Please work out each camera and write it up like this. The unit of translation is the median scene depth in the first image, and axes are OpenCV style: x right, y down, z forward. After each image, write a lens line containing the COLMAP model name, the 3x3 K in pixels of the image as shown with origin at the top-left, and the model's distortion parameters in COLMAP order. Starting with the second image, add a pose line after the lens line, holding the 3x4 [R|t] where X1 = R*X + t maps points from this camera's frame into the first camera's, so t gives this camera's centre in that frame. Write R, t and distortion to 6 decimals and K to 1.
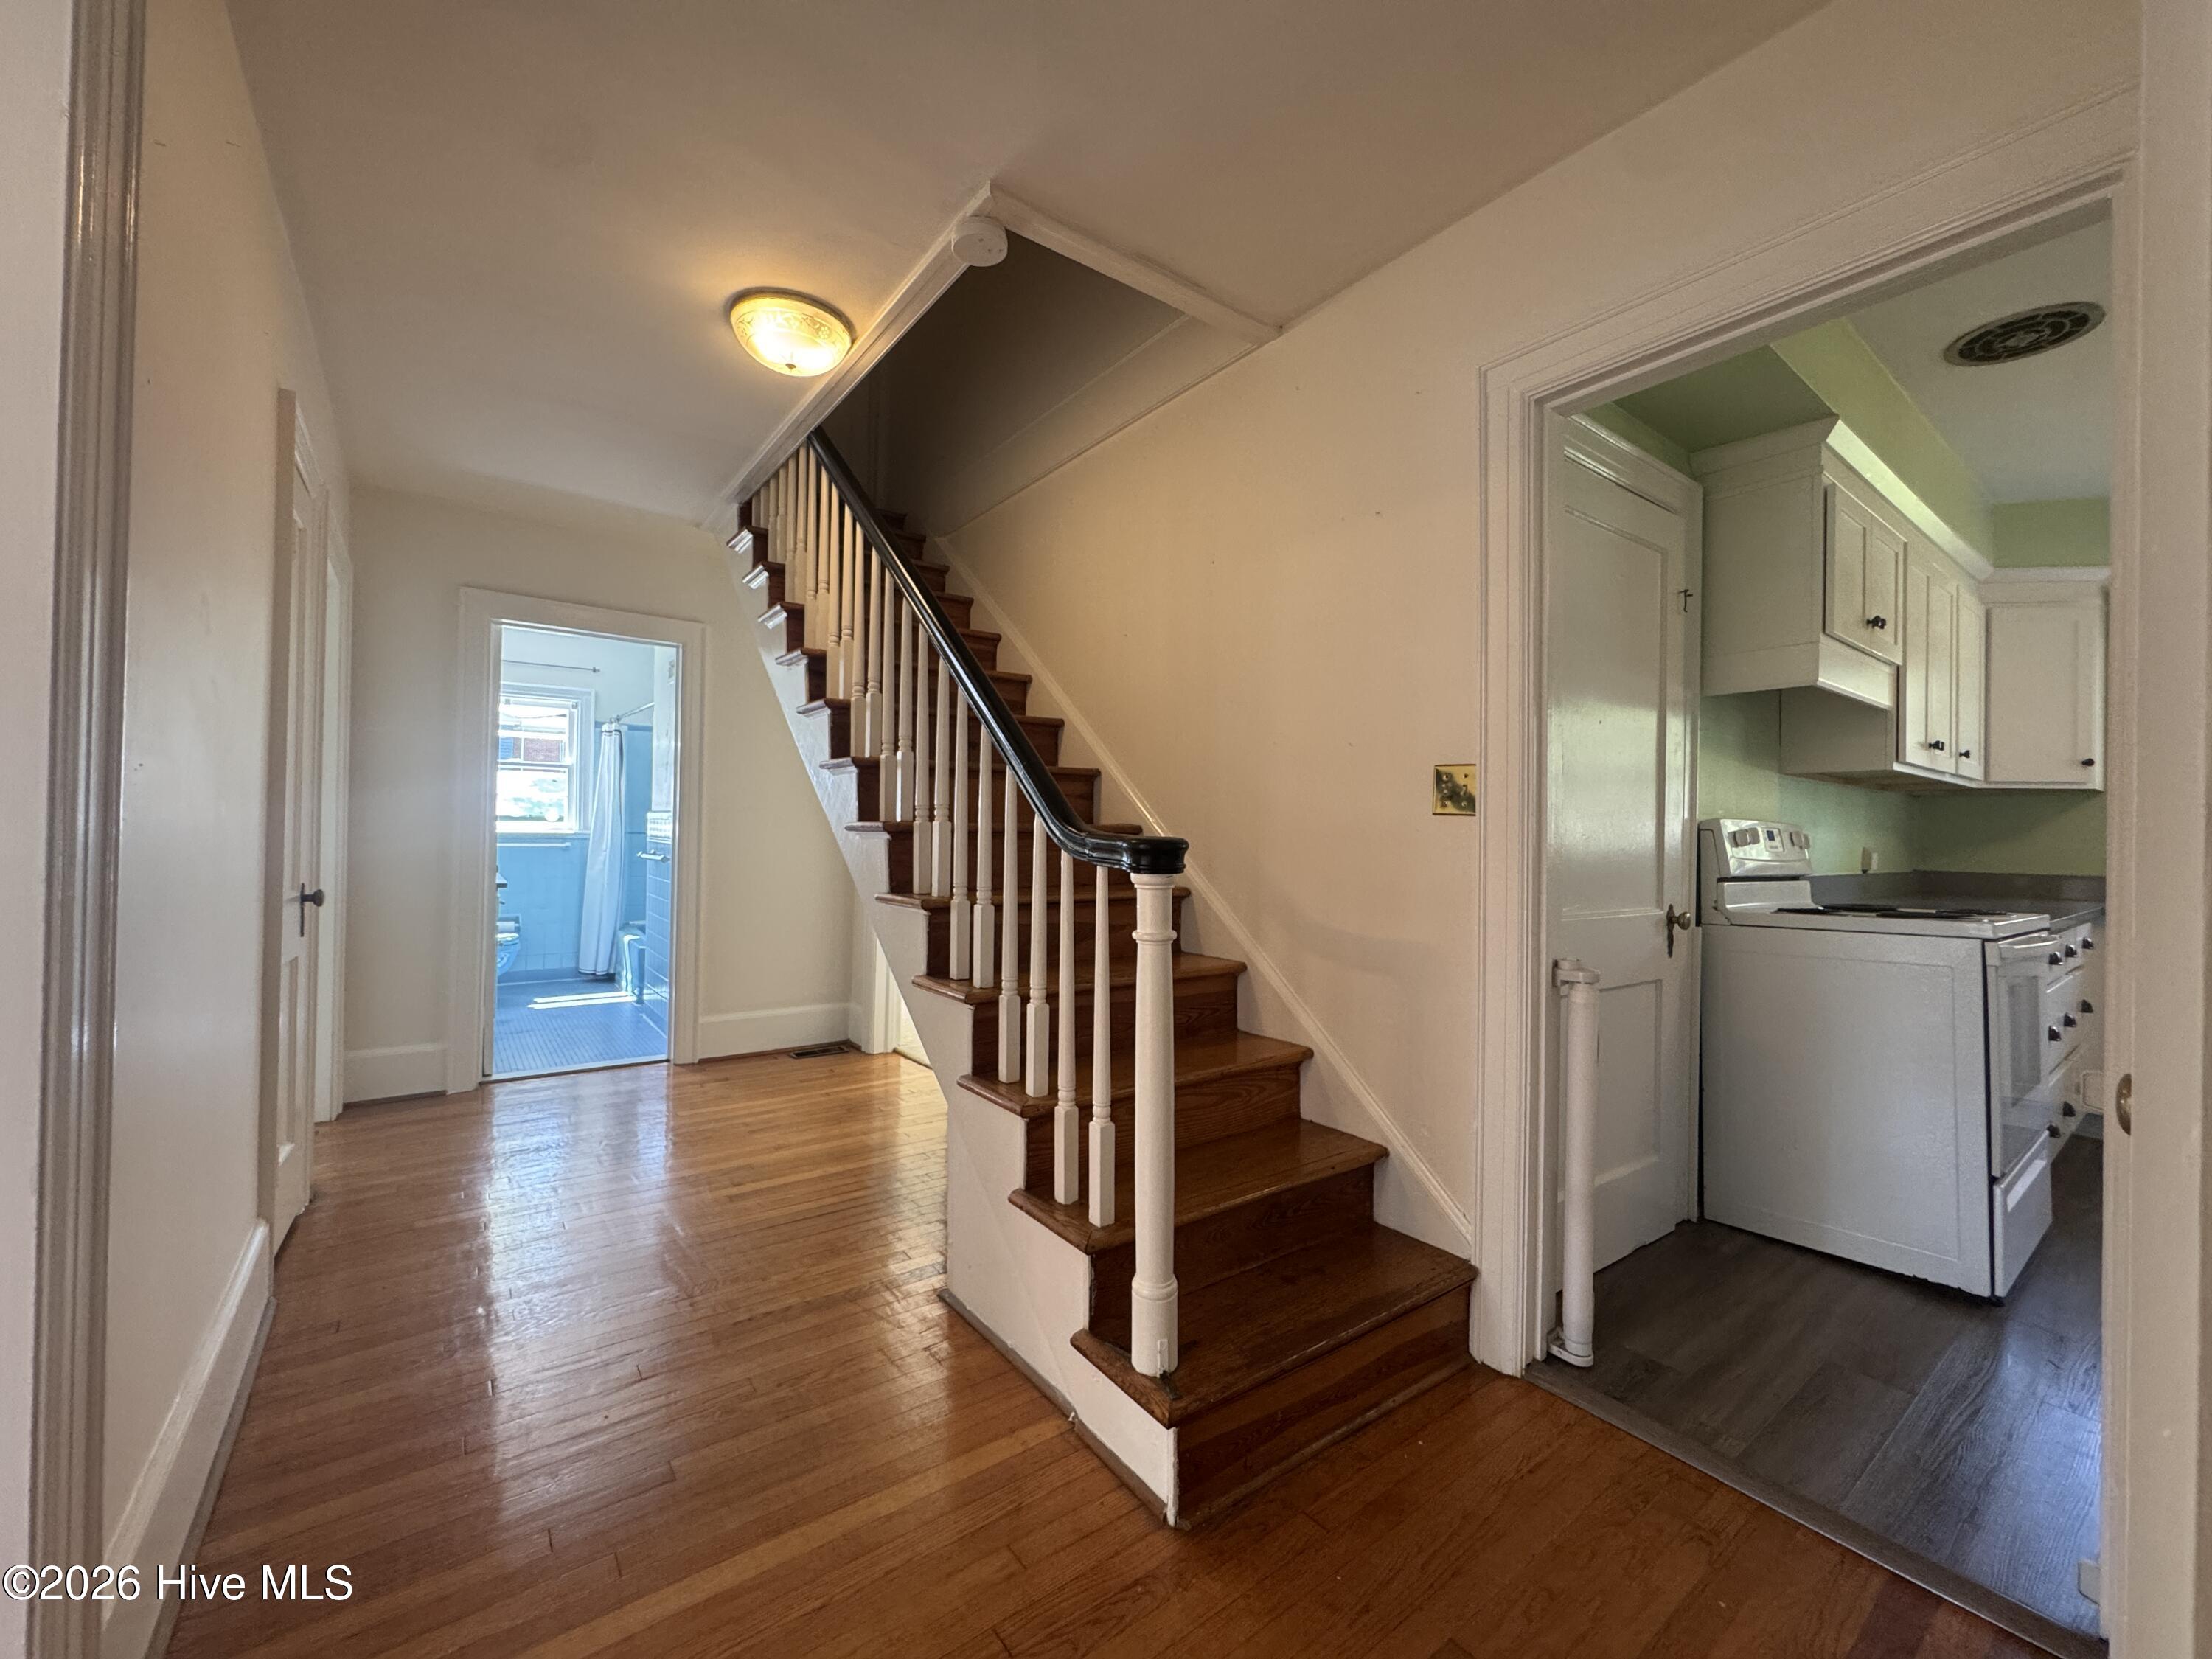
lens RADIAL K [[881.3, 0, 1106.0], [0, 881.3, 829.5], [0, 0, 1]] dist [0.000025, 0.000039]
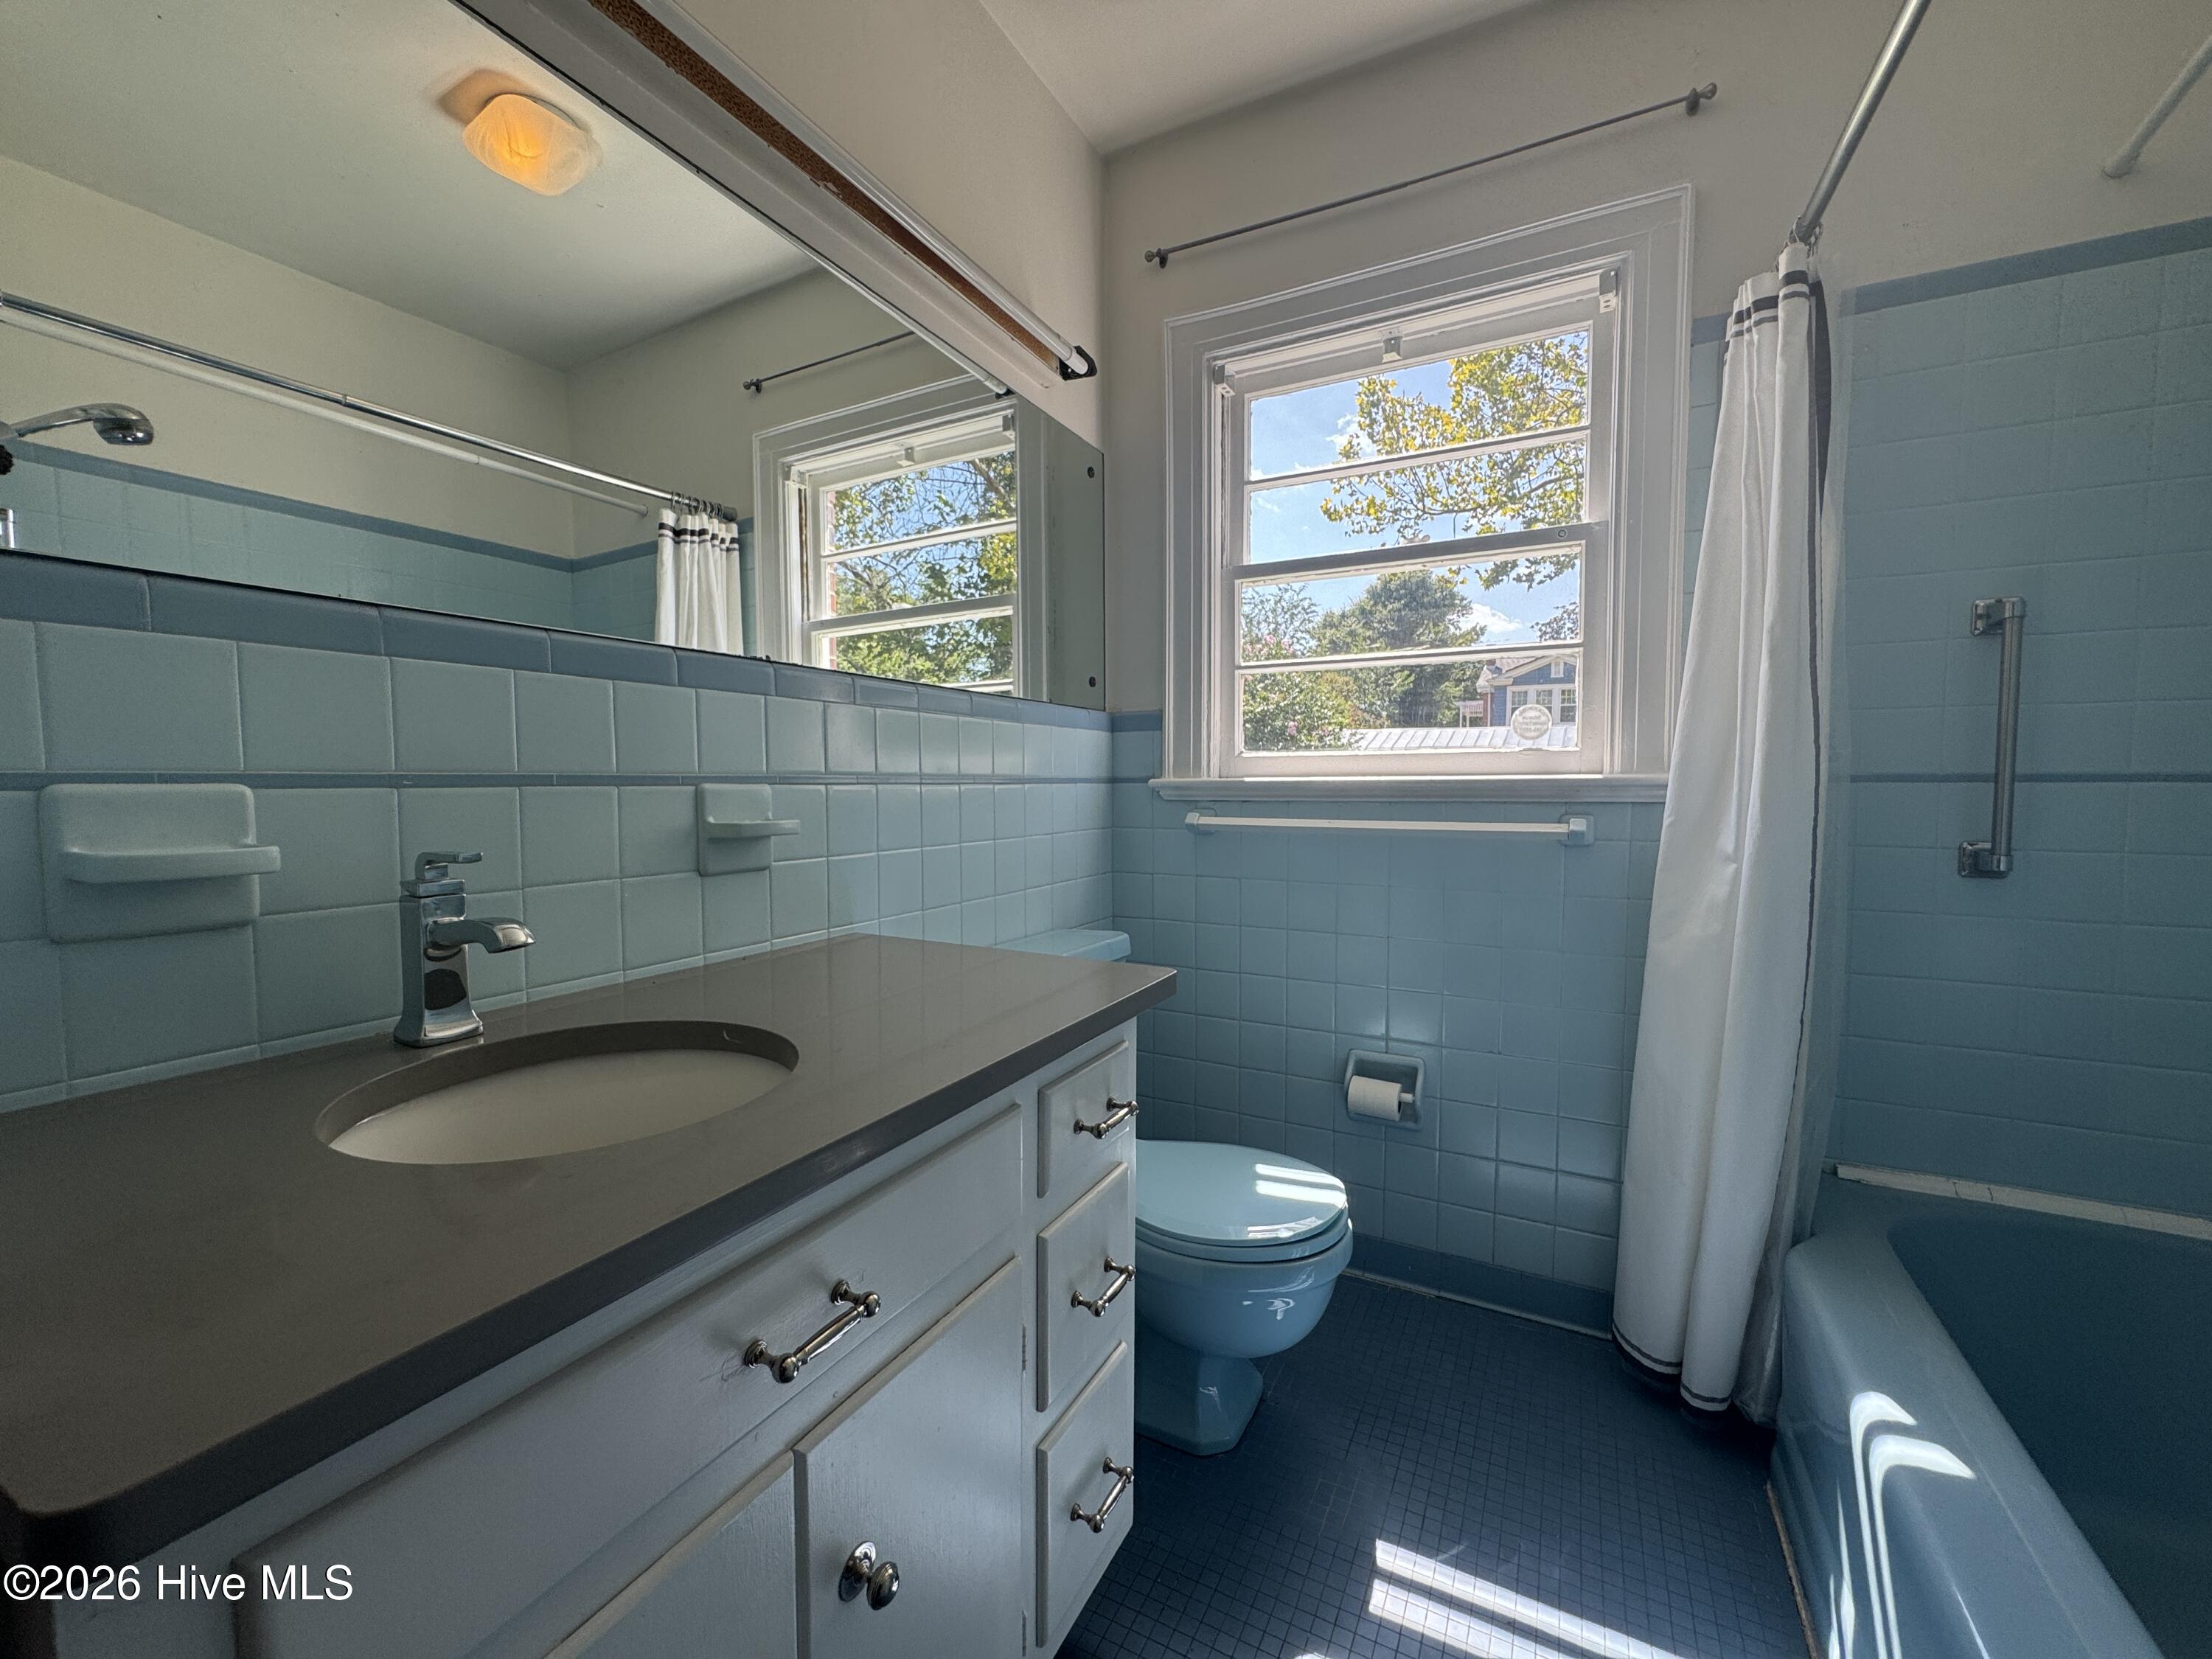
lens RADIAL K [[887.2, 0, 1106.0], [0, 887.2, 829.5], [0, 0, 1]] dist [-0.002992, -0.000275]
pose [[0.425564, 0.030870, -0.904402, -0.432594], [0.014794, 0.999047, 0.041062, 0.005391], [0.904807, -0.030854, 0.424702, 0.761042]]
